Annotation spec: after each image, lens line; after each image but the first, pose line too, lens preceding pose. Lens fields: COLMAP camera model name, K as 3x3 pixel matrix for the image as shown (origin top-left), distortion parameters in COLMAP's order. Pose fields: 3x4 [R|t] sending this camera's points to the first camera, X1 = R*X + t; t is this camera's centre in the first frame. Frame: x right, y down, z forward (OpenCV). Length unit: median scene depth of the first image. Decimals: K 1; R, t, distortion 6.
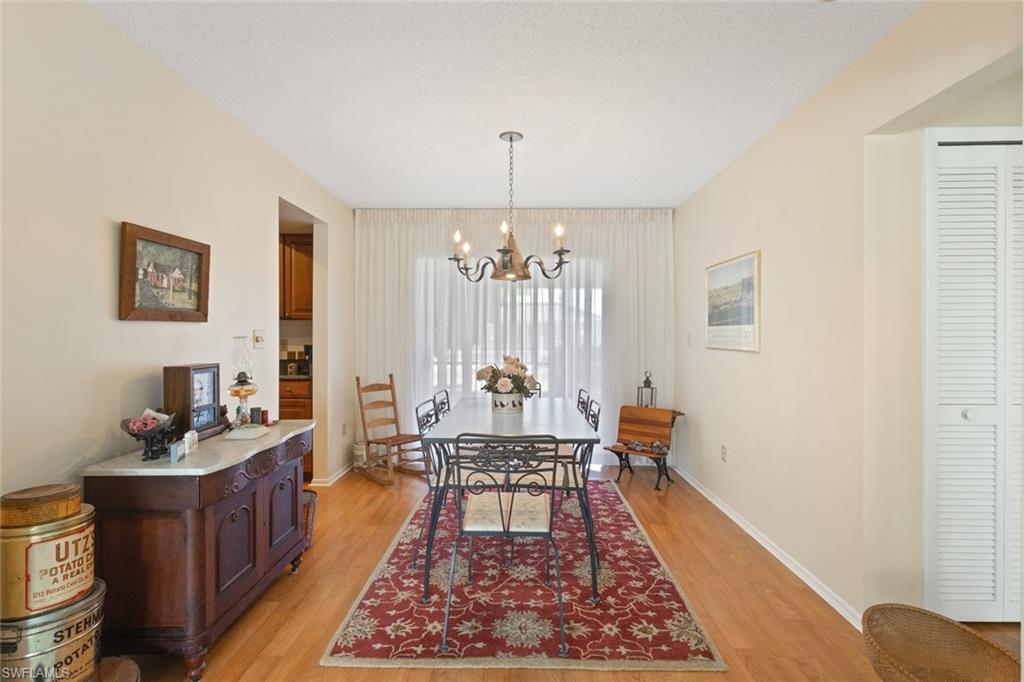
lens RADIAL K [[467.8, 0, 510.9], [0, 467.8, 337.7], [0, 0, 1]] dist [0.002649, -0.000236]
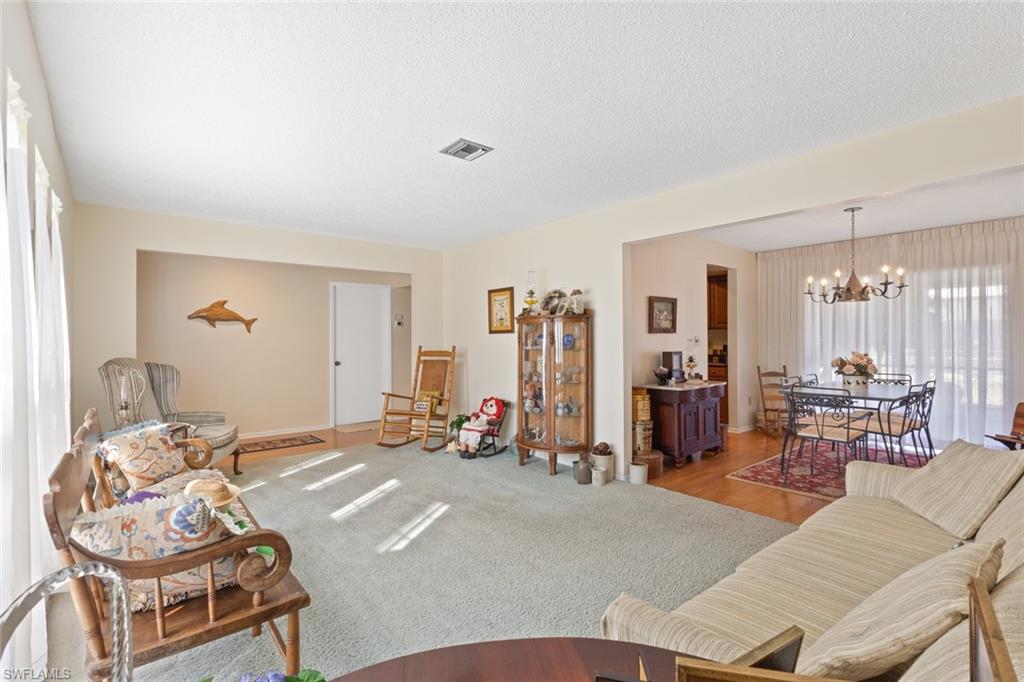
lens RADIAL K [[467.8, 0, 510.9], [0, 467.8, 337.7], [0, 0, 1]] dist [0.002649, -0.000236]
pose [[0.654923, -0.009191, -0.755640, 0.502816], [0.002418, 0.999946, -0.010066, 0.009117], [0.755692, 0.004765, 0.654910, -1.021237]]
